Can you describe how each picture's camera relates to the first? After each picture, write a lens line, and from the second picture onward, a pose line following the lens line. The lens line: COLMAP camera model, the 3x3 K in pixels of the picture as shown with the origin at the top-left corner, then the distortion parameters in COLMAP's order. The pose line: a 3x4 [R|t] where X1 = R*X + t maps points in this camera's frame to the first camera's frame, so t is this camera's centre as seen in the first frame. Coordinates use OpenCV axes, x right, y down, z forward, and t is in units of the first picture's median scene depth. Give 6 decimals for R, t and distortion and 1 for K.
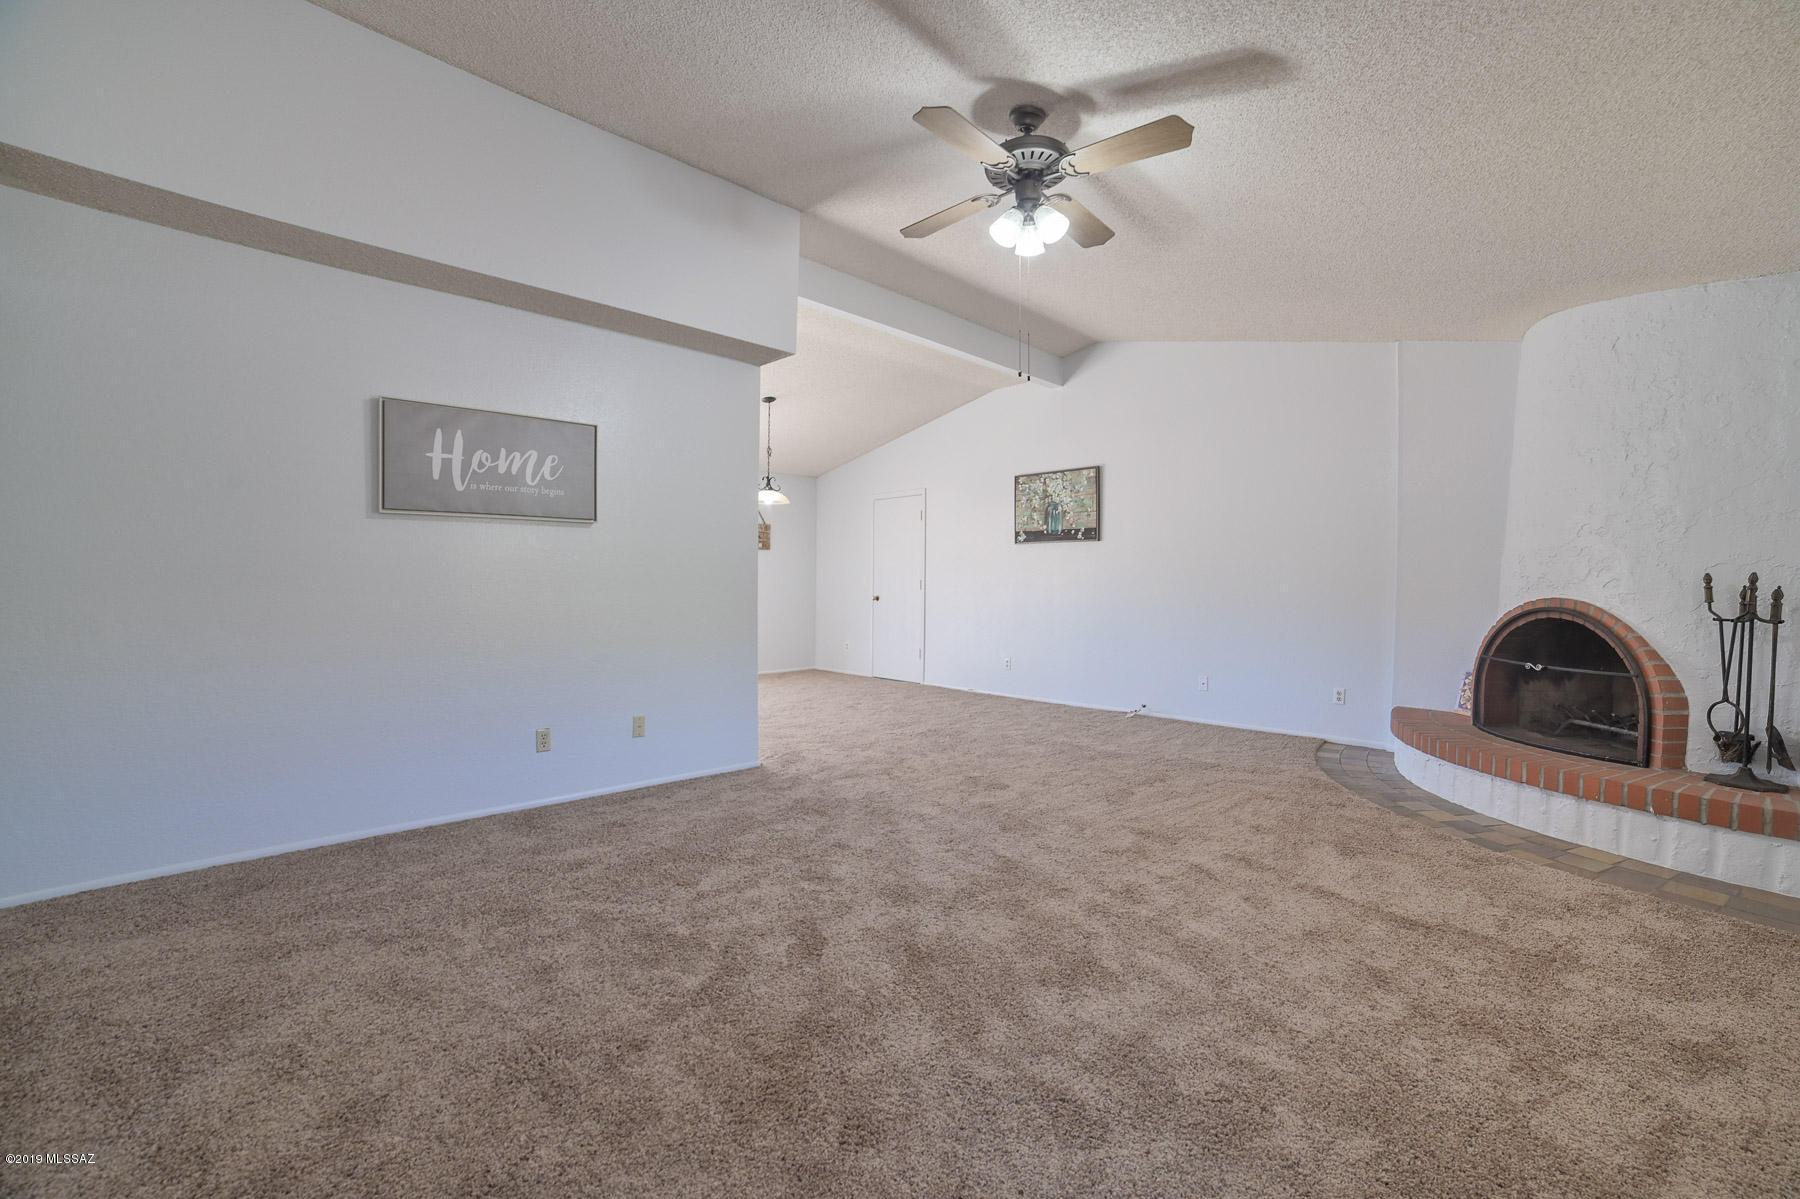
lens RADIAL K [[736.7, 0, 890.5], [0, 736.7, 603.8], [0, 0, 1]] dist [-0.062975, 0.011755]
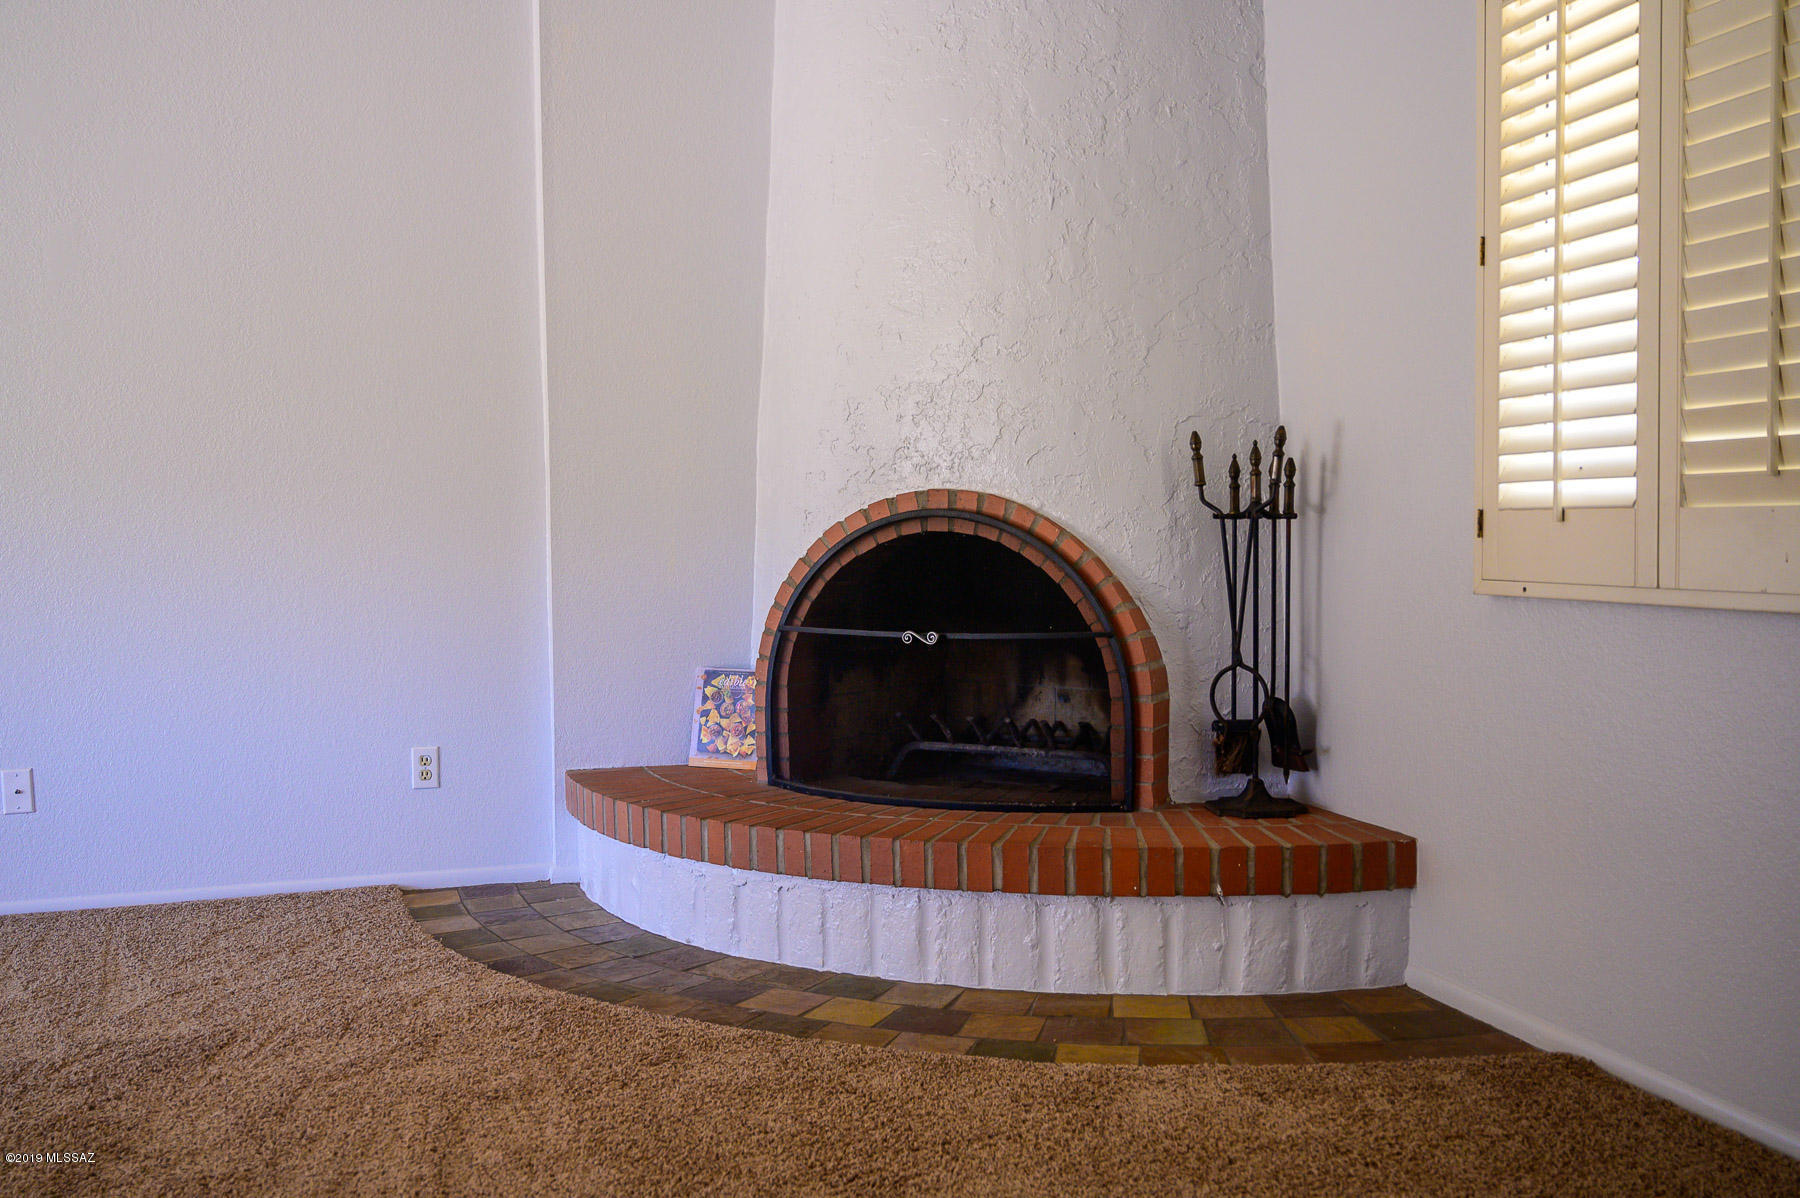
lens RADIAL K [[1609.9, 0, 899.9], [0, 1609.9, 591.7], [0, 0, 1]] dist [-0.005546, -0.001468]
pose [[0.463676, -0.052274, 0.884462, -0.036039], [0.047708, 0.998283, 0.033990, 0.025046], [-0.884720, 0.026435, 0.465373, 0.576881]]
